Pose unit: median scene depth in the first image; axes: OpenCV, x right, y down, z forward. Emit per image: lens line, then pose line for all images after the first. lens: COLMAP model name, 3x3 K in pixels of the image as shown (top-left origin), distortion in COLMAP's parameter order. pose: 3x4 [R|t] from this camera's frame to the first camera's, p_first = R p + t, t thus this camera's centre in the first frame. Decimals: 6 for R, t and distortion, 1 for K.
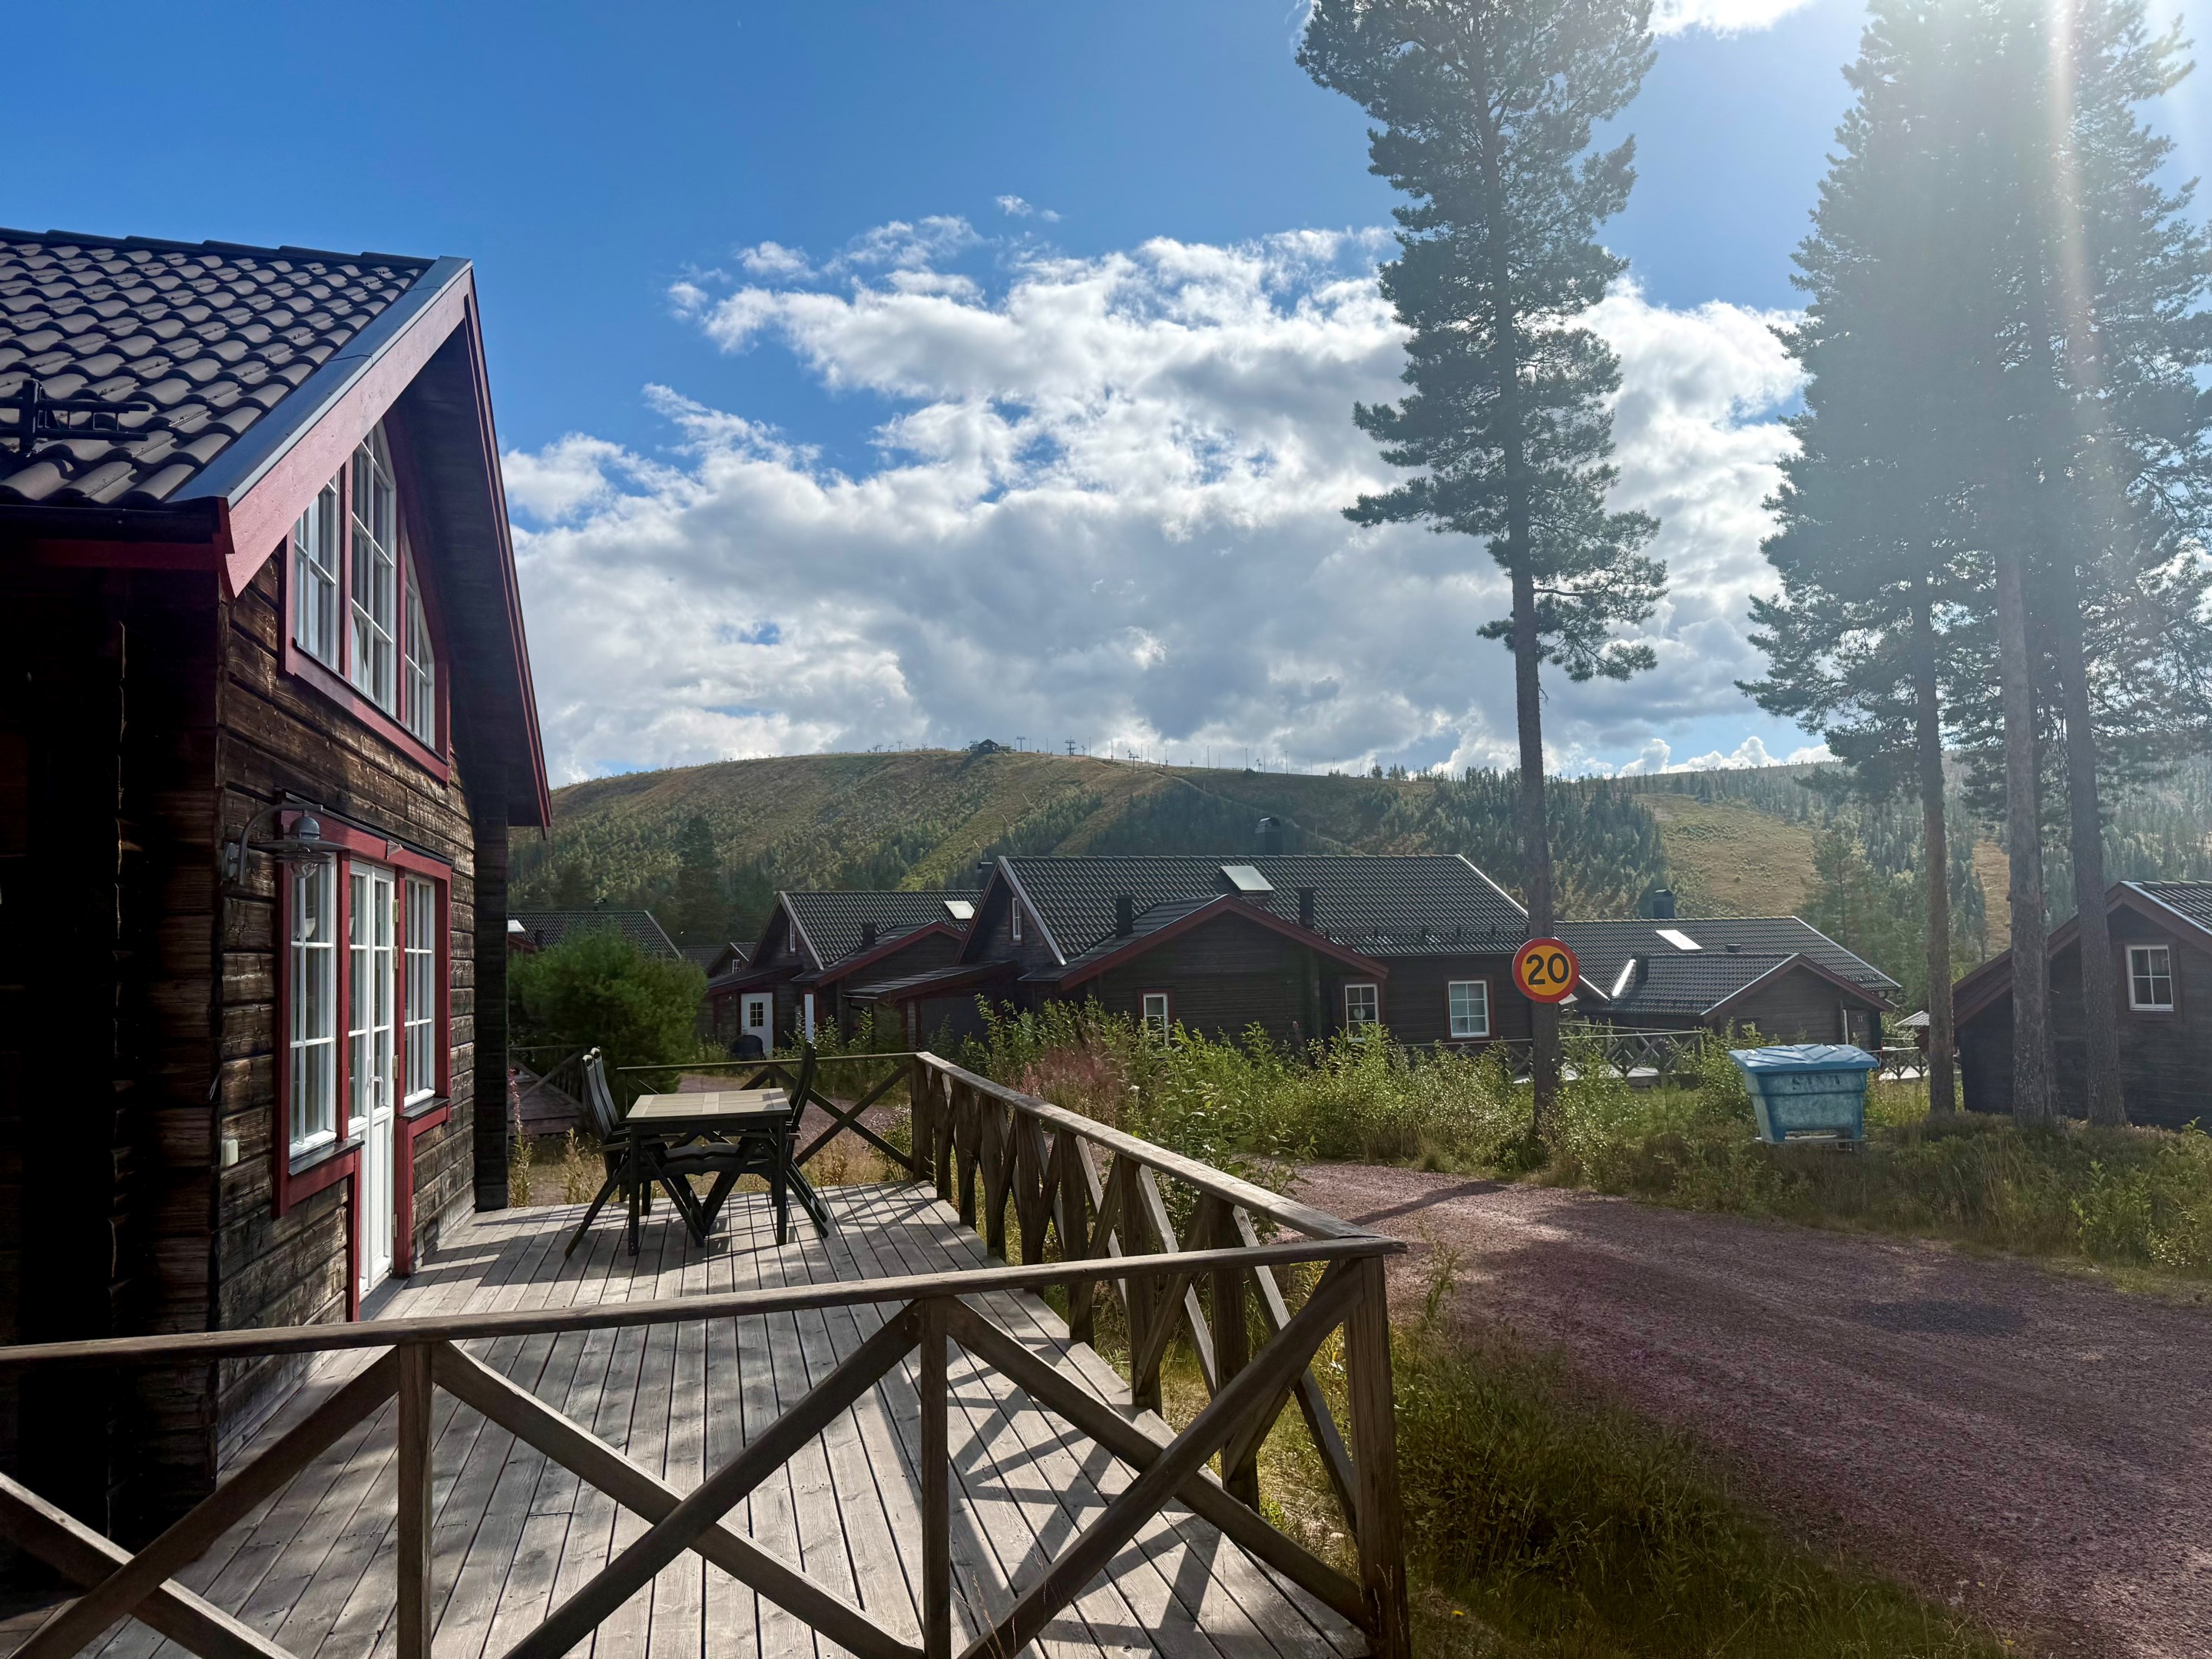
lens RADIAL K [[1581.6, 0, 1106.0], [0, 1581.6, 829.5], [0, 0, 1]] dist [0.103773, -0.116232]
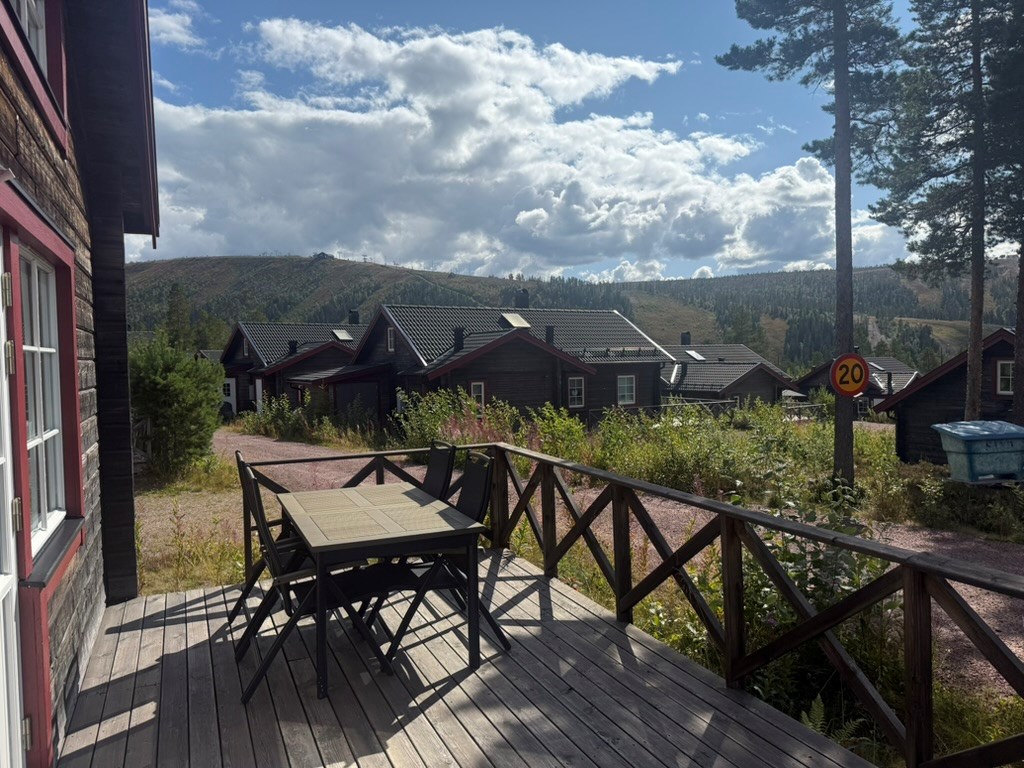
lens RADIAL K [[734.6, 0, 522.4], [0, 734.6, 384.0], [0, 0, 1]] dist [0.107907, -0.202502]
pose [[0.981581, 0.006475, 0.190934, -0.055104], [-0.027656, 0.993714, 0.108474, 0.009643], [-0.189032, -0.111757, 0.975591, 0.123670]]
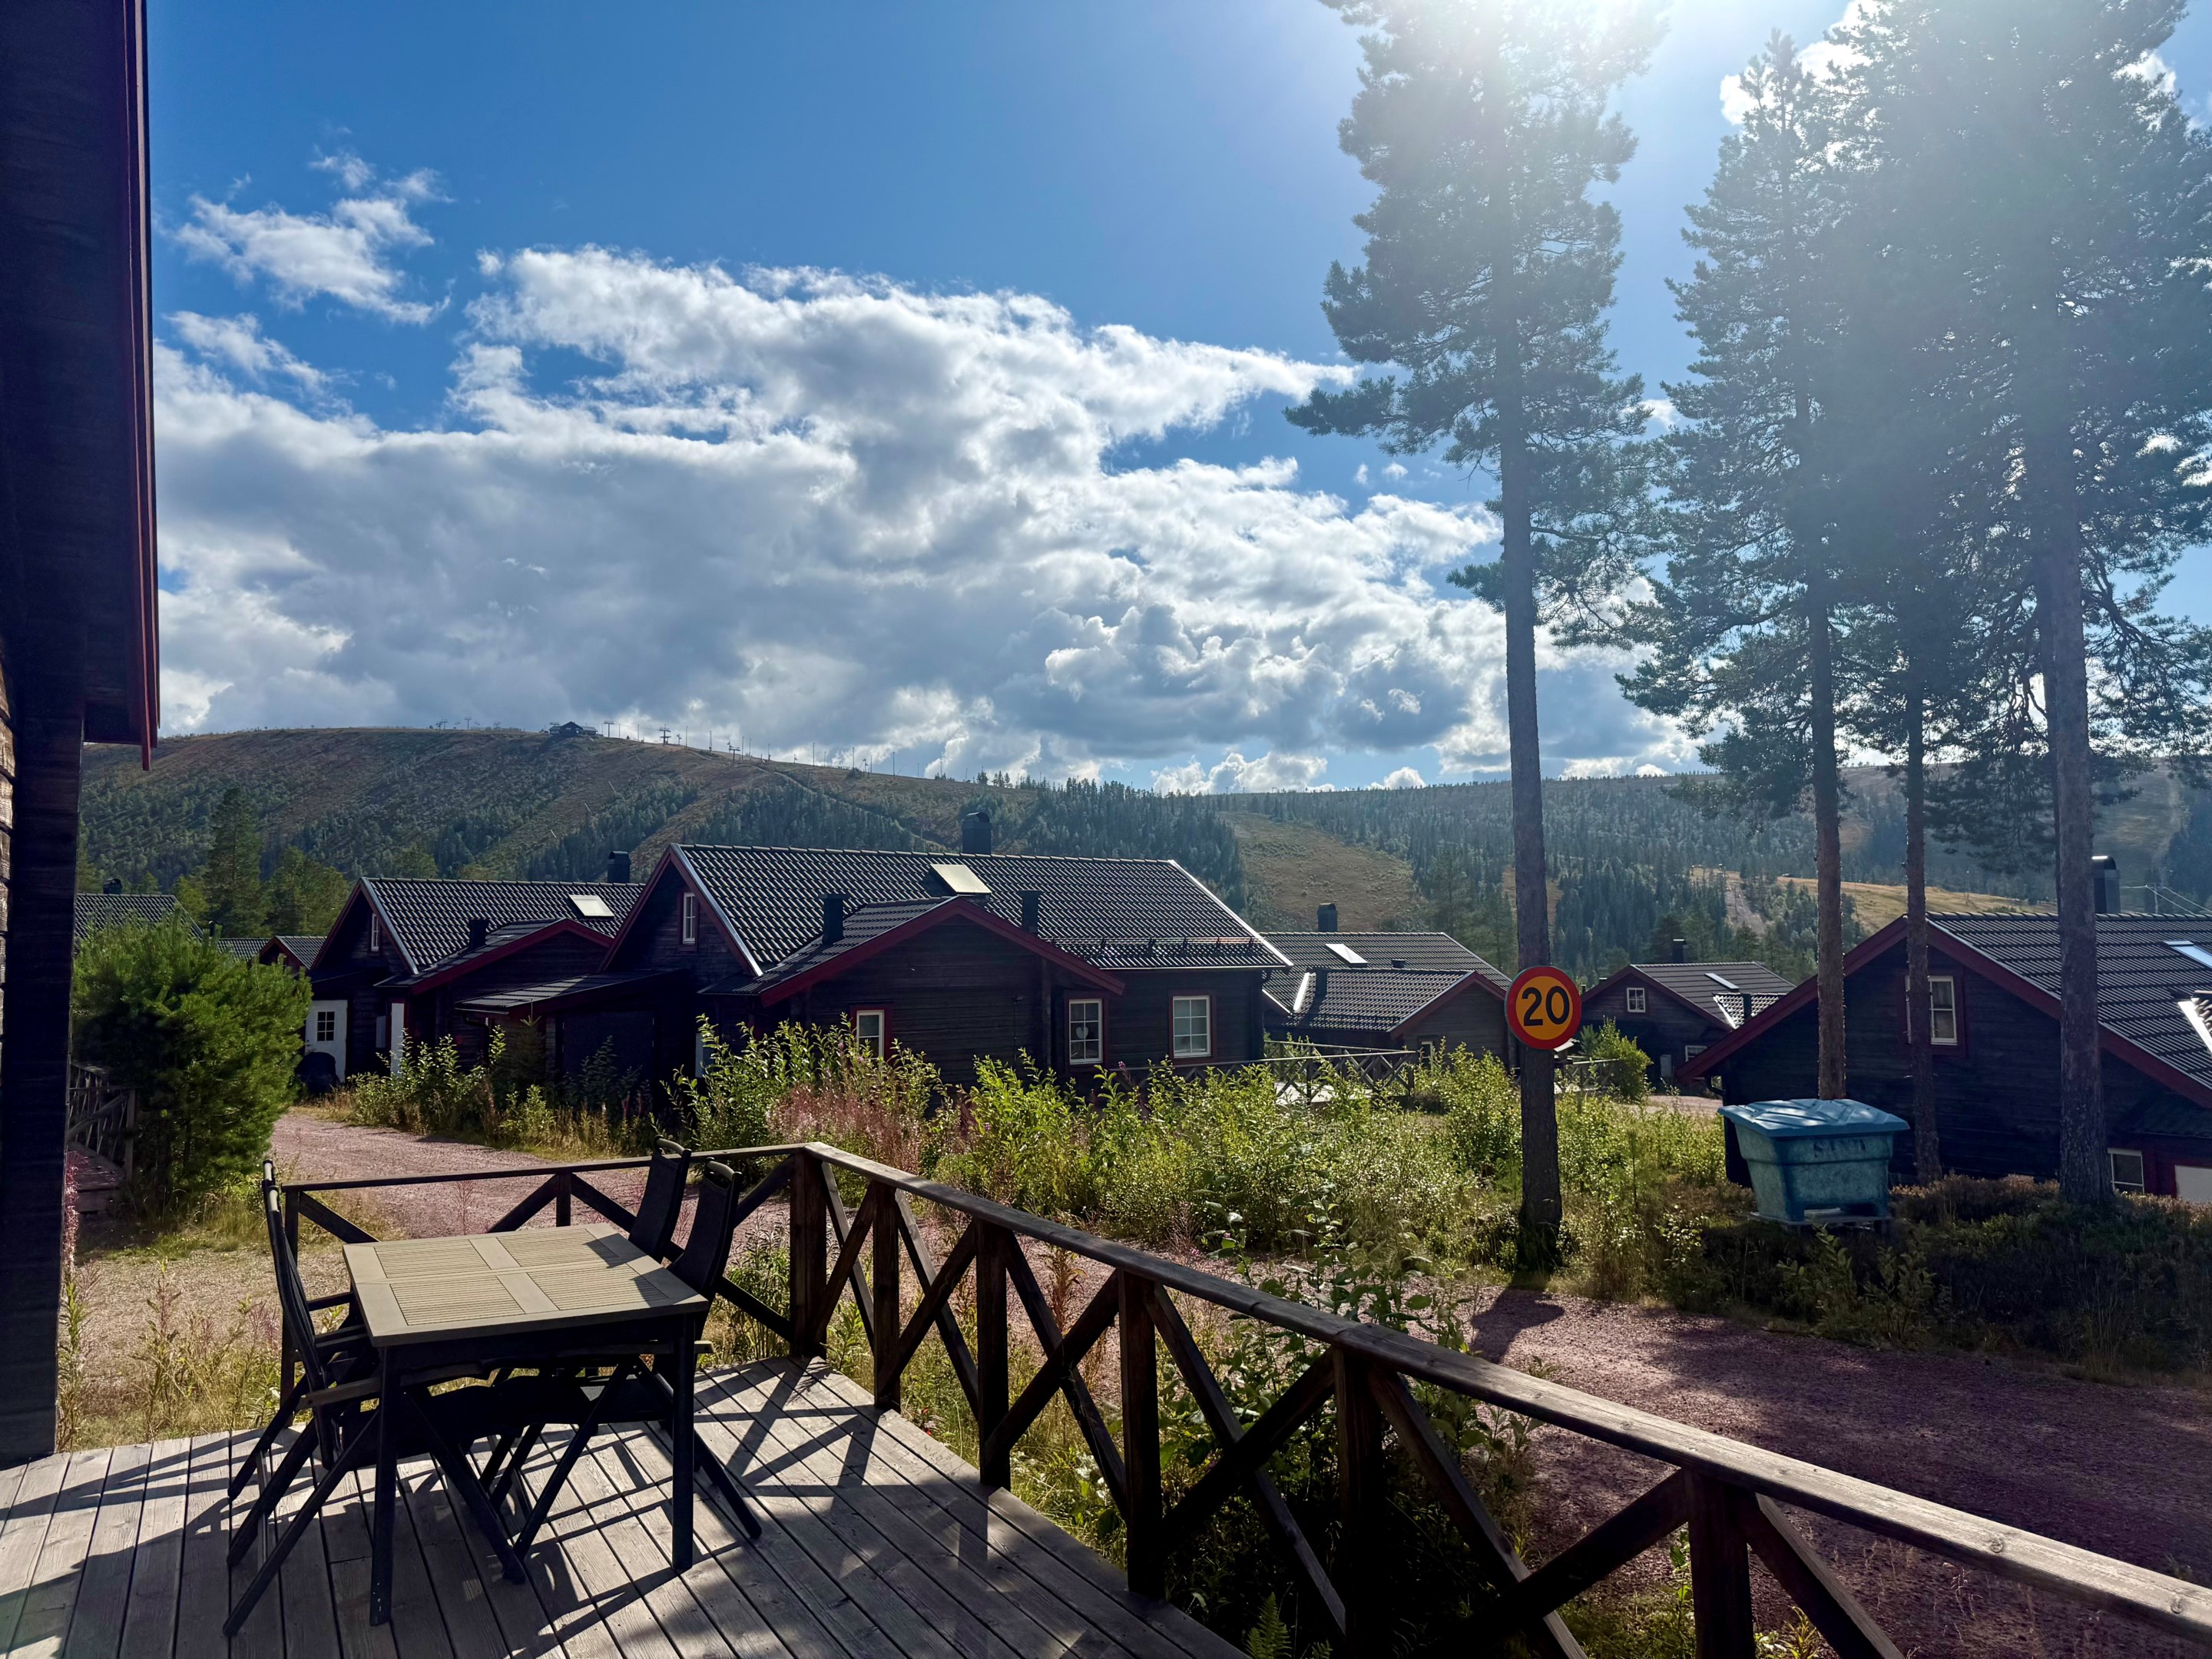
lens RADIAL K [[1578.1, 0, 1120.8], [0, 1578.1, 817.8], [0, 0, 1]] dist [0.129163, -0.240389]
pose [[0.965103, 0.042320, 0.258430, -0.044475], [-0.039888, 0.999097, -0.014649, 0.004882], [-0.258816, 0.003829, 0.965919, 0.098939]]
